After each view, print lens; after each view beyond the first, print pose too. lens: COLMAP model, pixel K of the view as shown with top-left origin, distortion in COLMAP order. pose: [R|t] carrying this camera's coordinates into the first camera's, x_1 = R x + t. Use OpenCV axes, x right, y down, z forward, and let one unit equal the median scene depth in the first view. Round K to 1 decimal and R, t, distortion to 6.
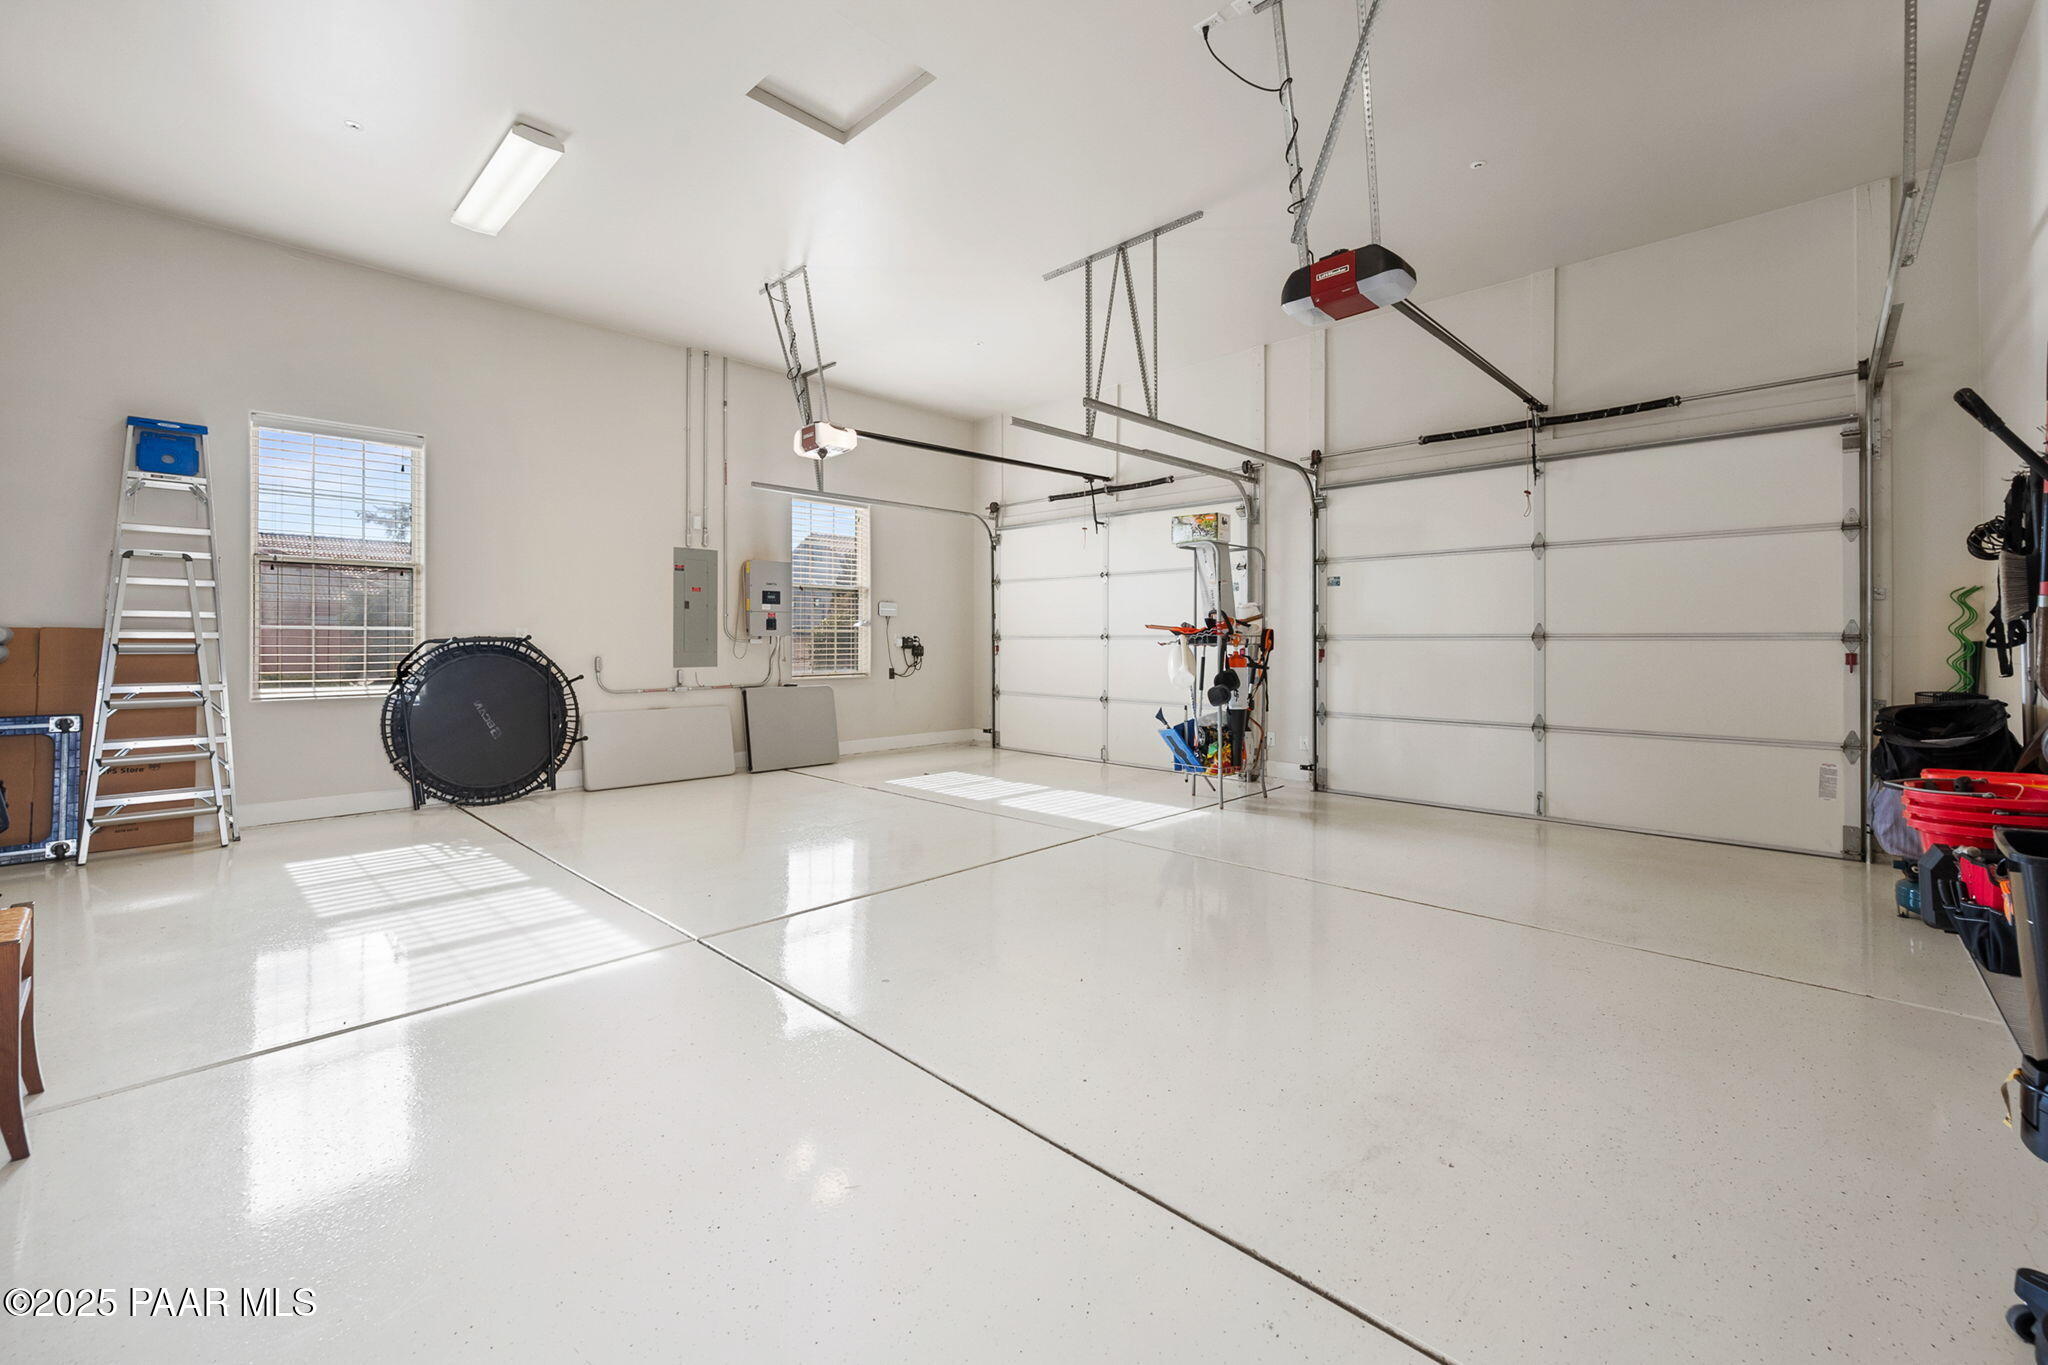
lens RADIAL K [[811.5, 0, 1032.1], [0, 811.5, 639.1], [0, 0, 1]] dist [0.002375, 0.000184]
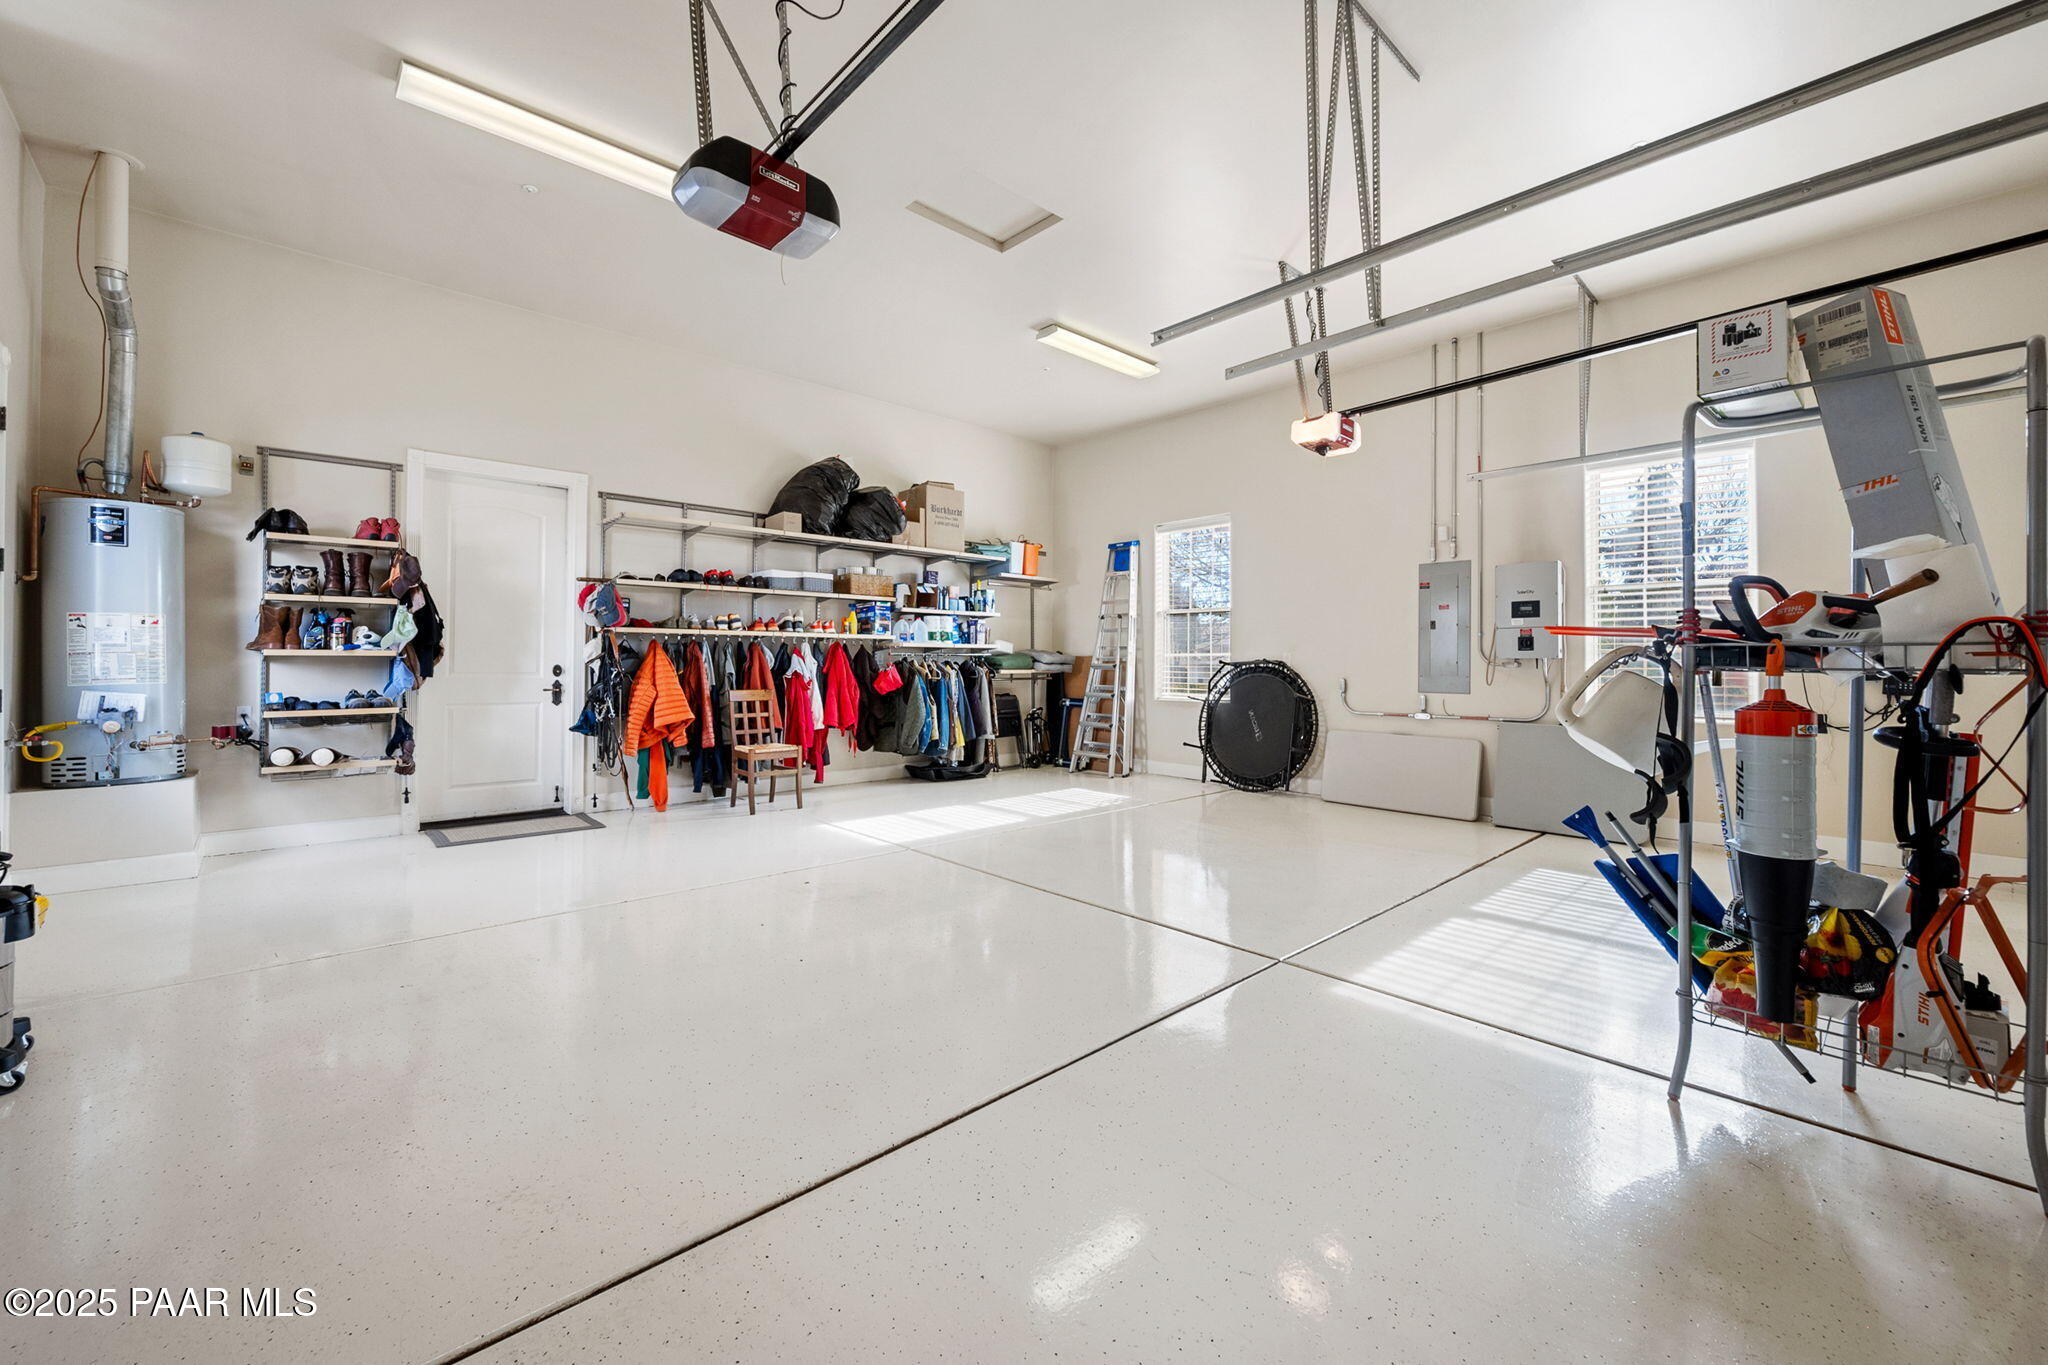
lens RADIAL K [[811.5, 0, 1025.3], [0, 811.5, 666.4], [0, 0, 1]] dist [0.002375, 0.000184]
pose [[-0.055109, 0.000665, -0.998480, 0.600597], [-0.004661, 0.999989, 0.000923, 0.007089], [0.998469, 0.004705, -0.055105, 0.684866]]
